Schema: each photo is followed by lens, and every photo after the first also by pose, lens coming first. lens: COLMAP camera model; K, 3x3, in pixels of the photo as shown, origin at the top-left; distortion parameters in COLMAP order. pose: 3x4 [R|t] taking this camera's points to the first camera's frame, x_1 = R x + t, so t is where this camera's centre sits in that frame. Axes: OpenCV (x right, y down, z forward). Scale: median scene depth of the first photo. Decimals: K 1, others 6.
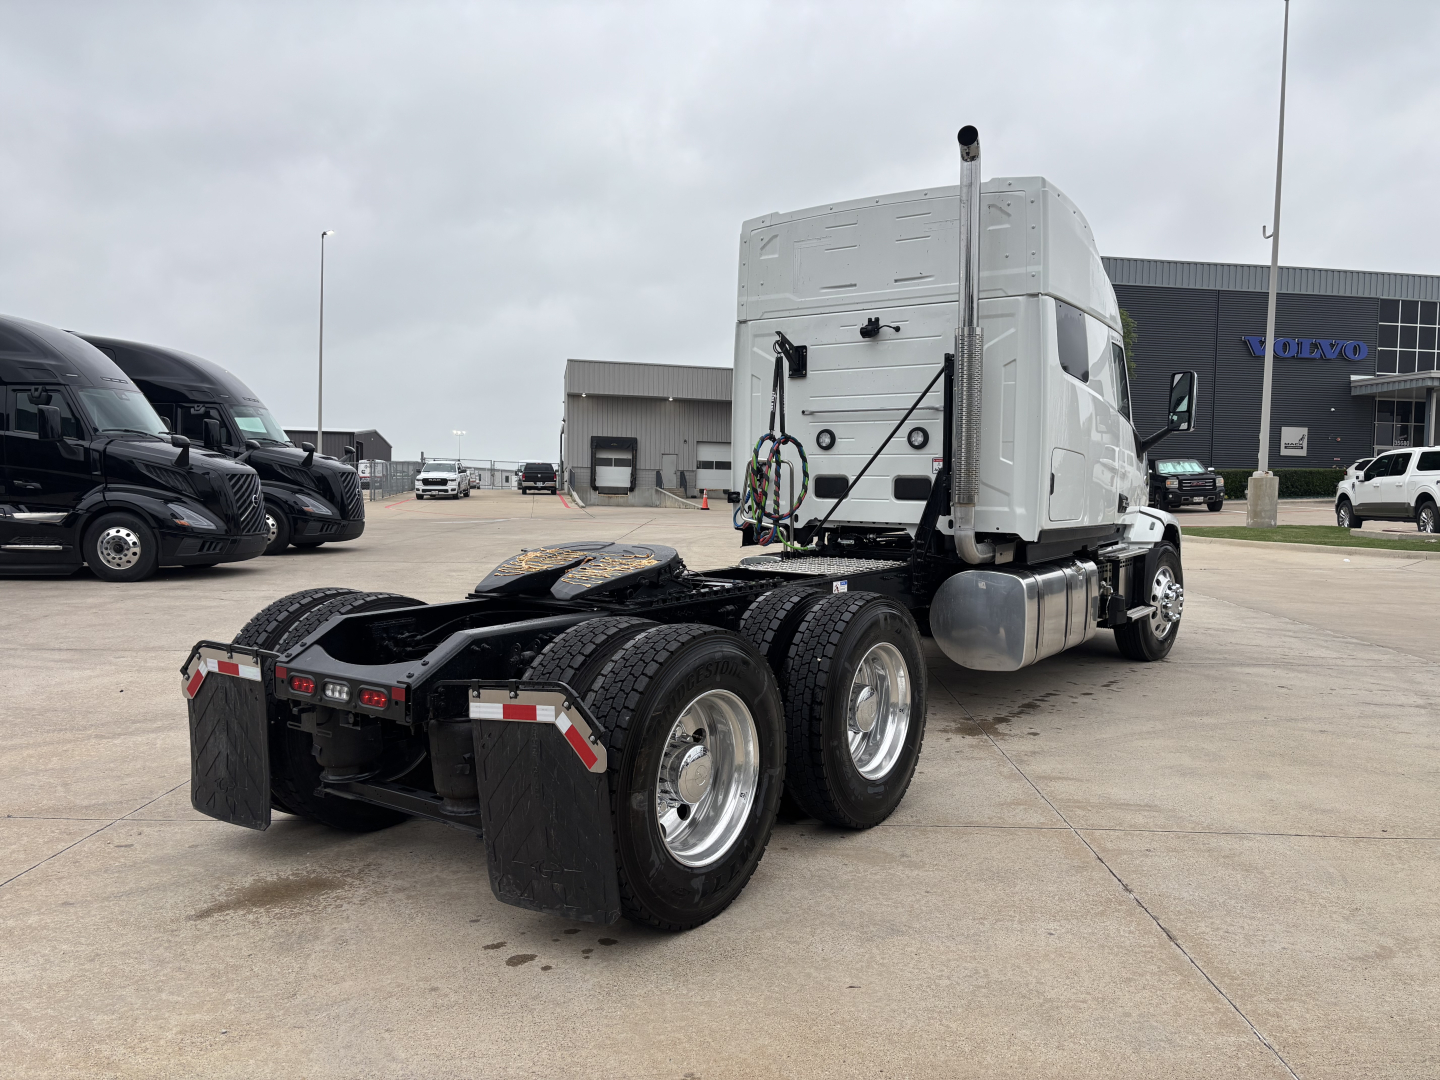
lens RADIAL K [[1093.9, 0, 725.2], [0, 1093.9, 542.7], [0, 0, 1]] dist [0.030724, -0.007764]
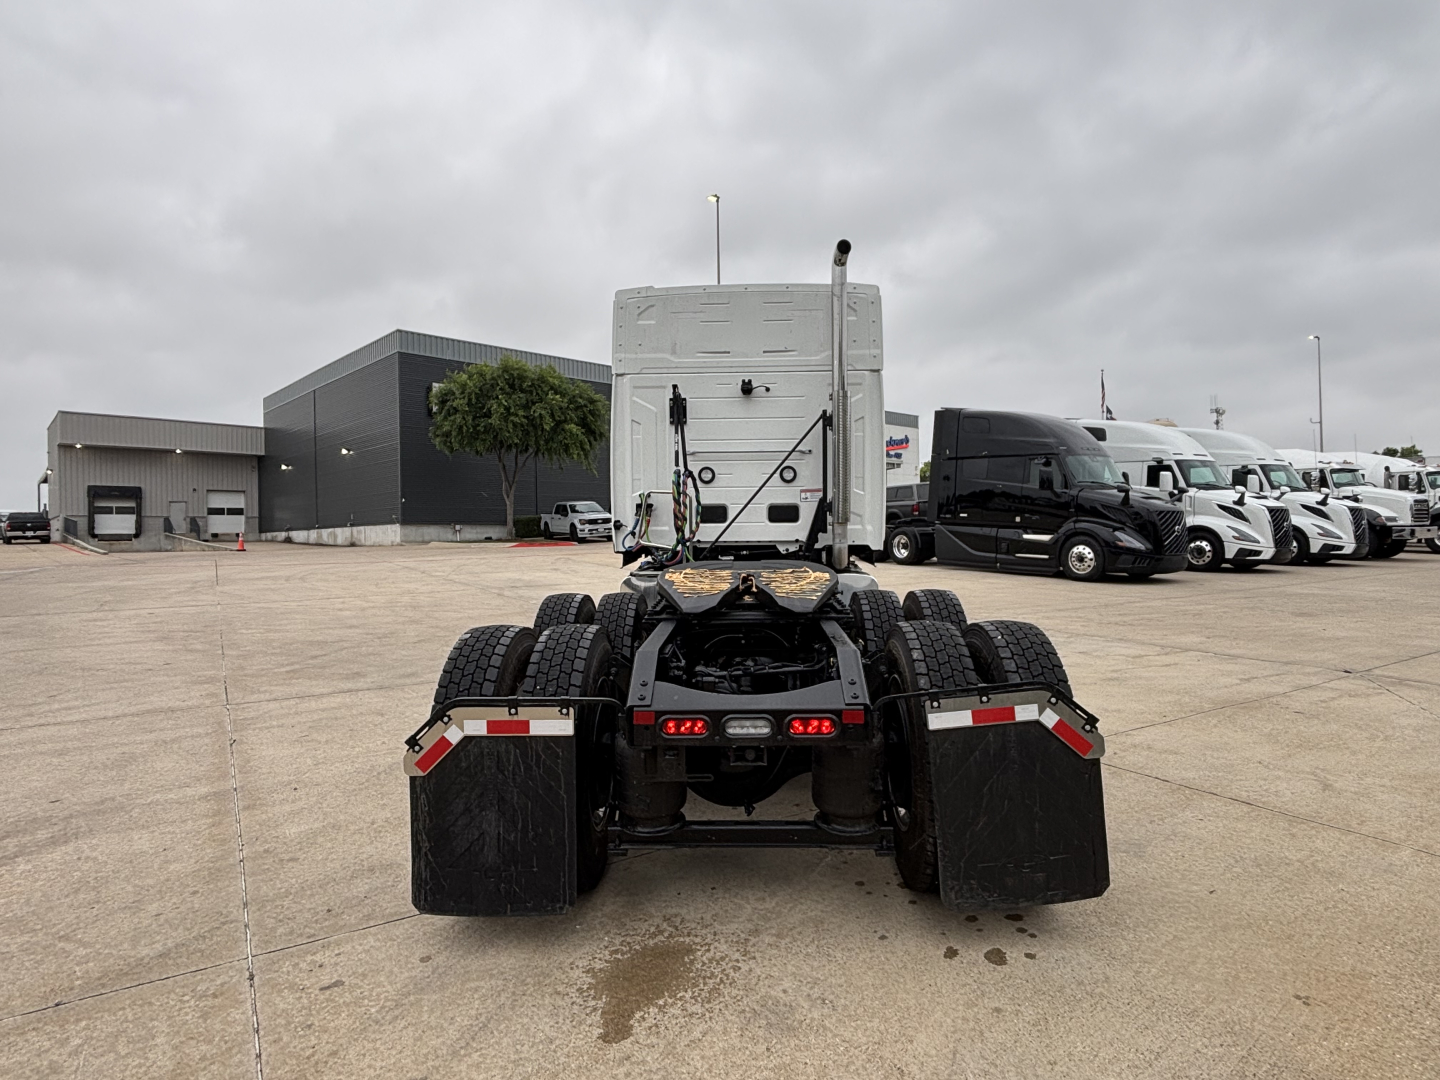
lens RADIAL K [[822.2, 0, 719.9], [0, 822.2, 524.6], [0, 0, 1]] dist [-0.005446, -0.003664]
pose [[0.834066, -0.022920, 0.551189, -0.441448], [0.052070, 0.997947, -0.037296, -0.005405], [-0.549202, 0.059807, 0.833547, 0.257876]]
